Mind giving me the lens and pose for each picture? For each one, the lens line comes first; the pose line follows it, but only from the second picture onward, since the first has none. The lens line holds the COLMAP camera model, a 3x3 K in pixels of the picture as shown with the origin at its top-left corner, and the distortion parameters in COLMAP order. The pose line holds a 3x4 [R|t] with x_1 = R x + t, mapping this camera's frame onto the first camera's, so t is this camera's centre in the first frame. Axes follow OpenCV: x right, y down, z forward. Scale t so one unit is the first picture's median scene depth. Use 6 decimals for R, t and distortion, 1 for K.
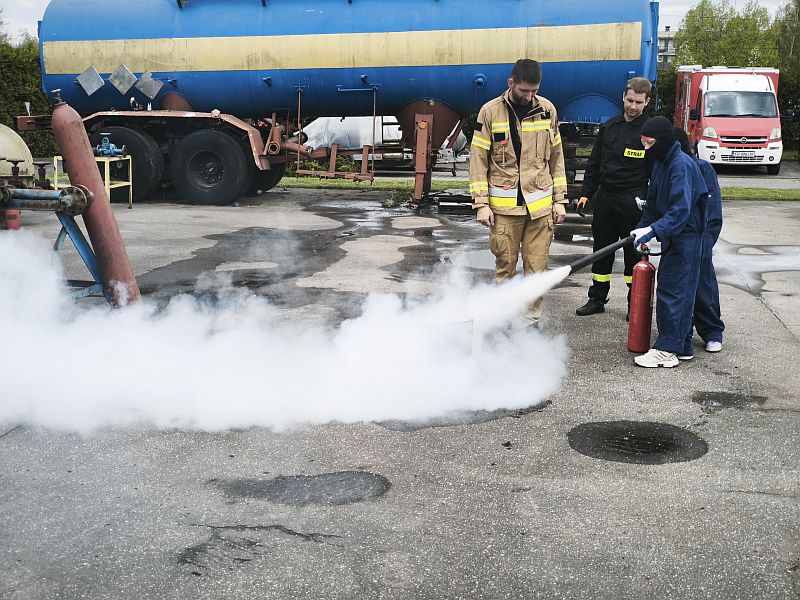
lens RADIAL K [[1096.1, 0, 400.0], [0, 1096.1, 300.0], [0, 0, 1]] dist [0.058977, 0.097138]
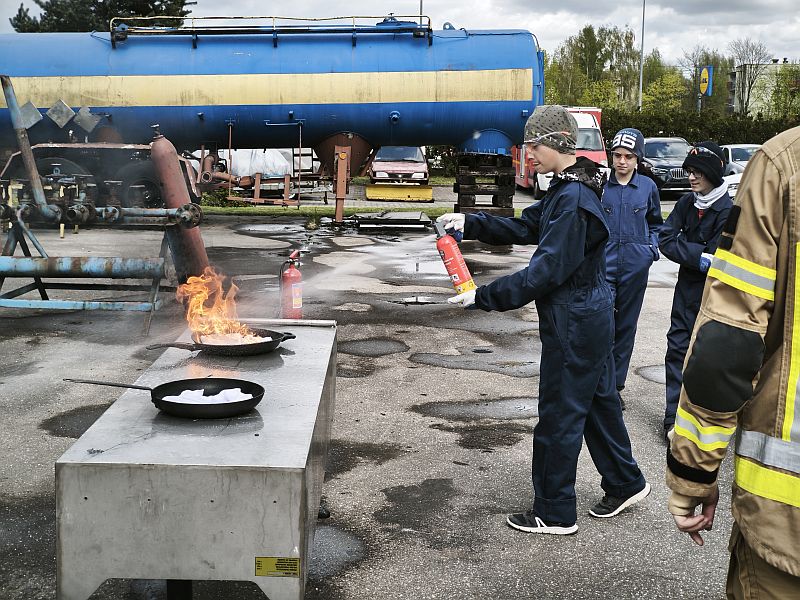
lens RADIAL K [[1096.1, 0, 400.0], [0, 1096.1, 300.0], [0, 0, 1]] dist [0.058977, 0.097138]
pose [[0.981570, -0.026537, 0.189252, -0.136459], [0.032152, 0.999127, -0.026658, 0.019115], [-0.188380, 0.032251, 0.981567, -0.105113]]
